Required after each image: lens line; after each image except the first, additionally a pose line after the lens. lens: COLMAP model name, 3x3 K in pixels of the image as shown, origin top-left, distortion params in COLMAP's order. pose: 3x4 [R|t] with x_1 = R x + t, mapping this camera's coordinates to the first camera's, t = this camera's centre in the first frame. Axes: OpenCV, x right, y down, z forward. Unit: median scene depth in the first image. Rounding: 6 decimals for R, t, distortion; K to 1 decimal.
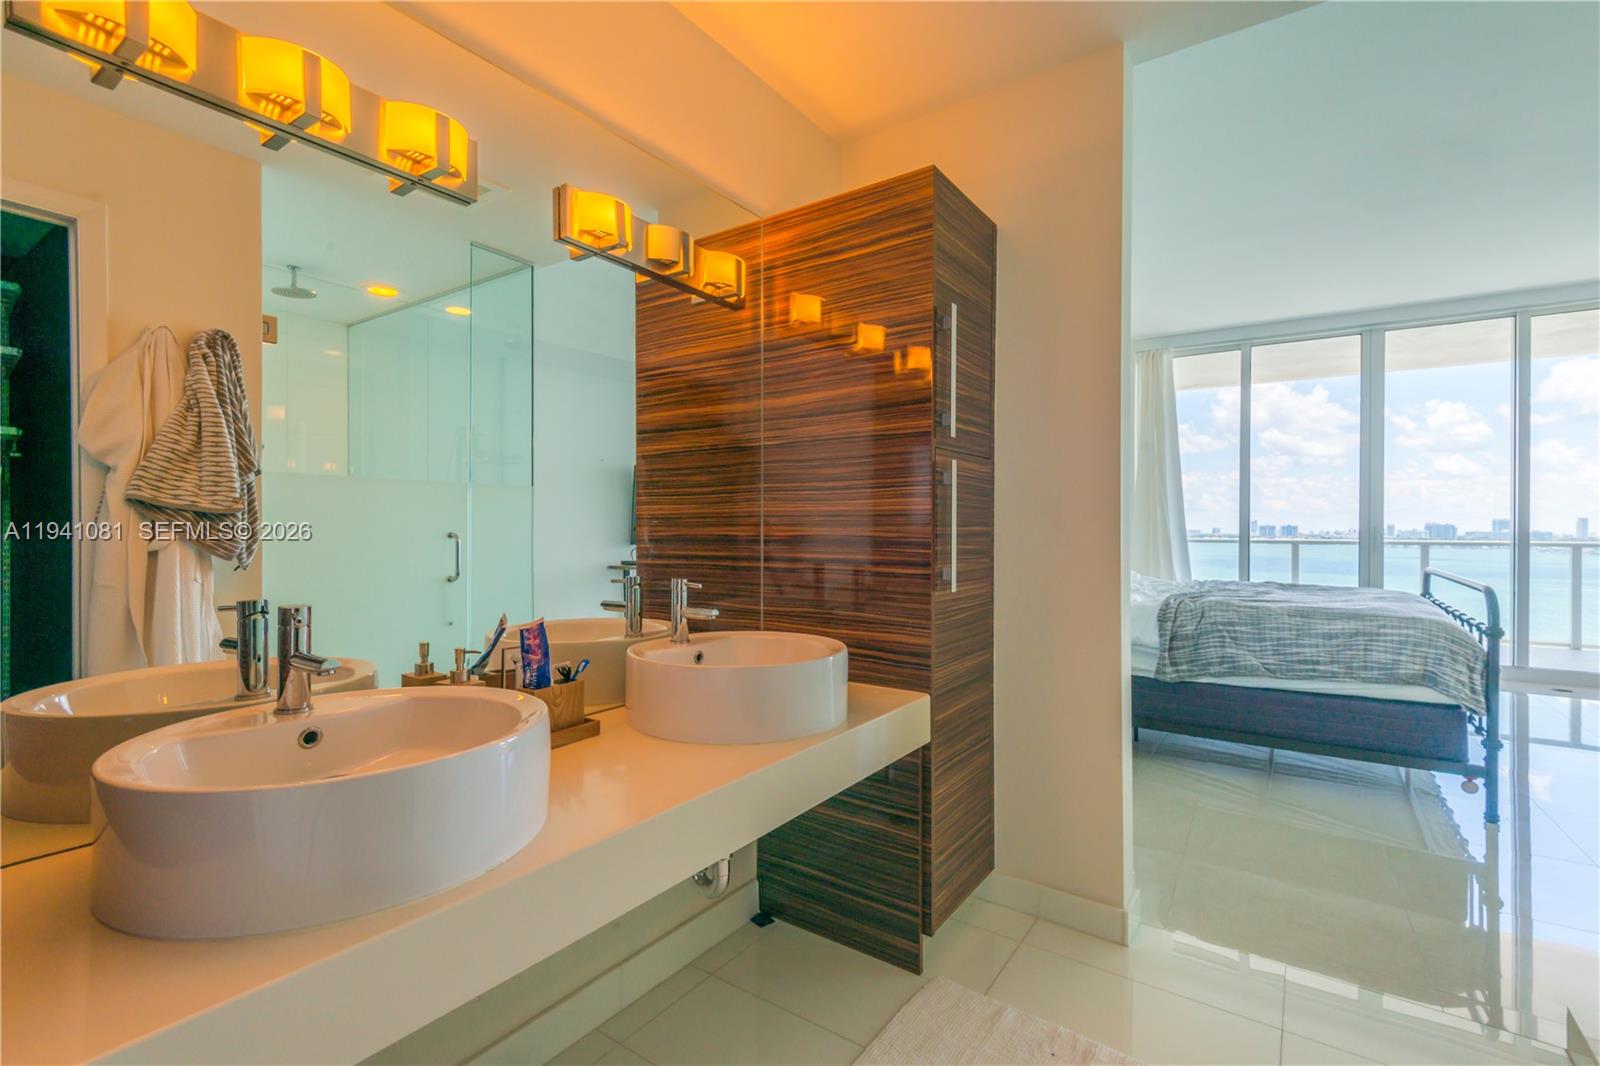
lens RADIAL K [[728.7, 0, 805.4], [0, 728.7, 531.5], [0, 0, 1]] dist [0.026395, -0.009959]
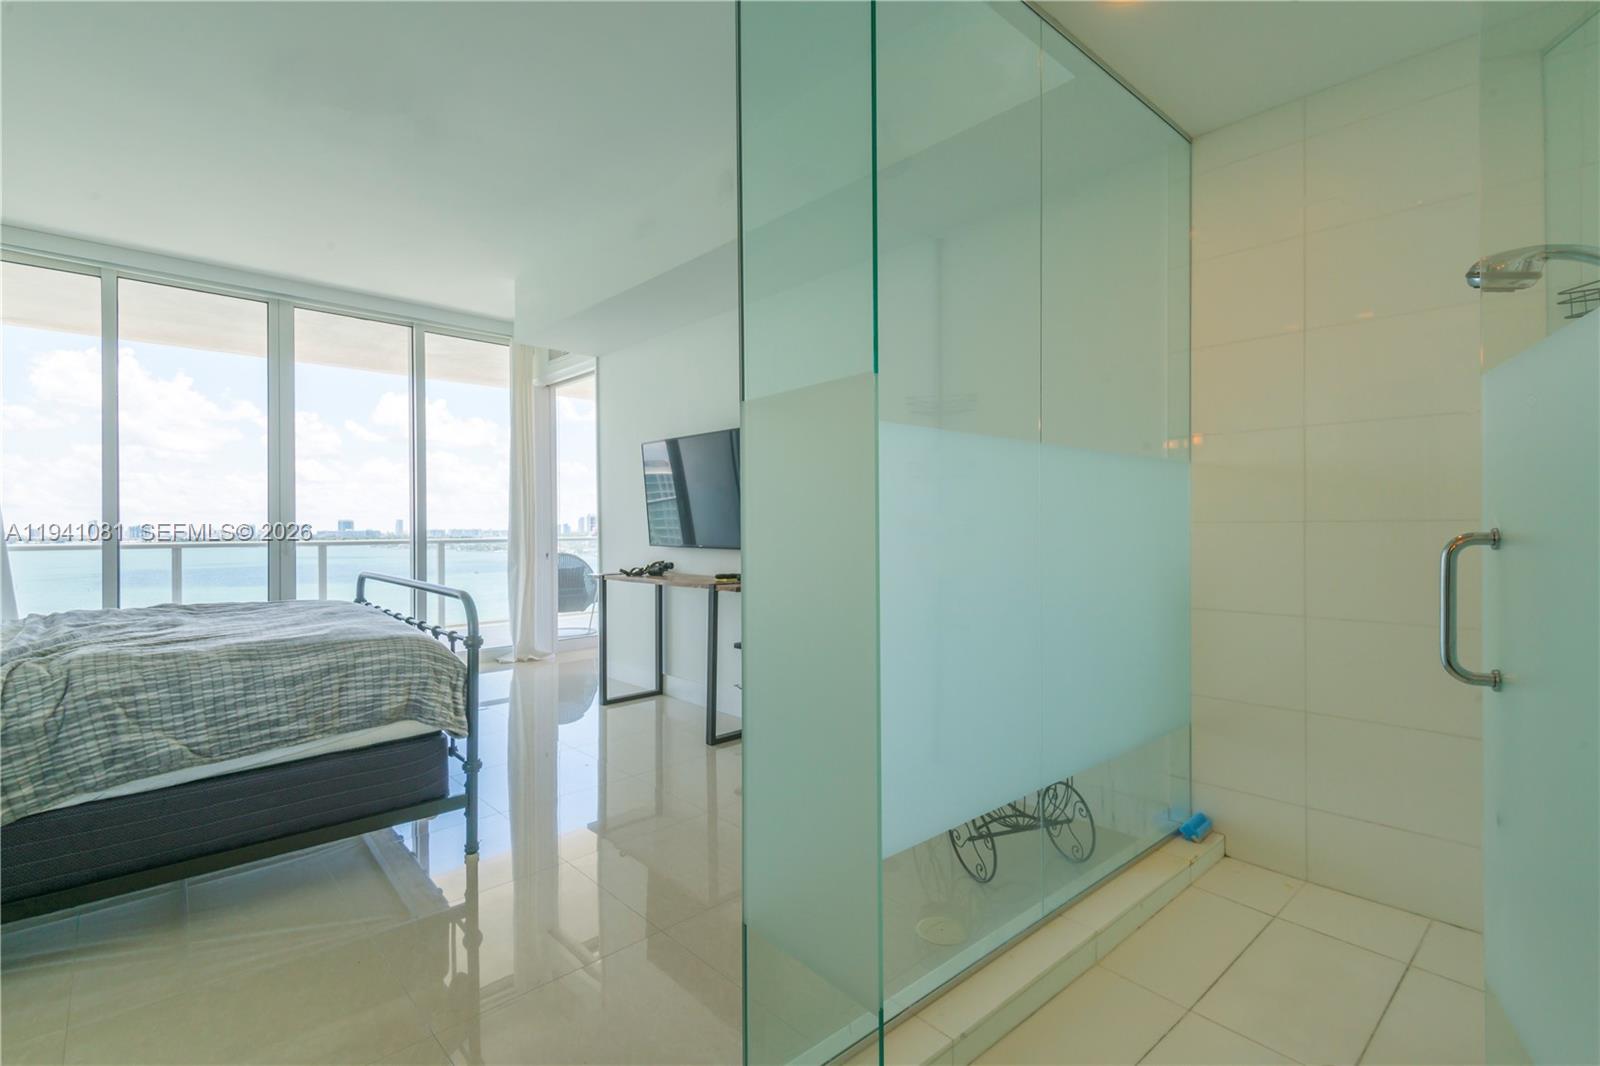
lens RADIAL K [[728.7, 0, 812.5], [0, 728.7, 521.9], [0, 0, 1]] dist [0.026395, -0.009959]
pose [[0.247937, 0.000489, 0.968776, 0.146281], [0.012122, 0.999920, -0.003607, -0.002297], [-0.968700, 0.012638, 0.247912, 0.334557]]
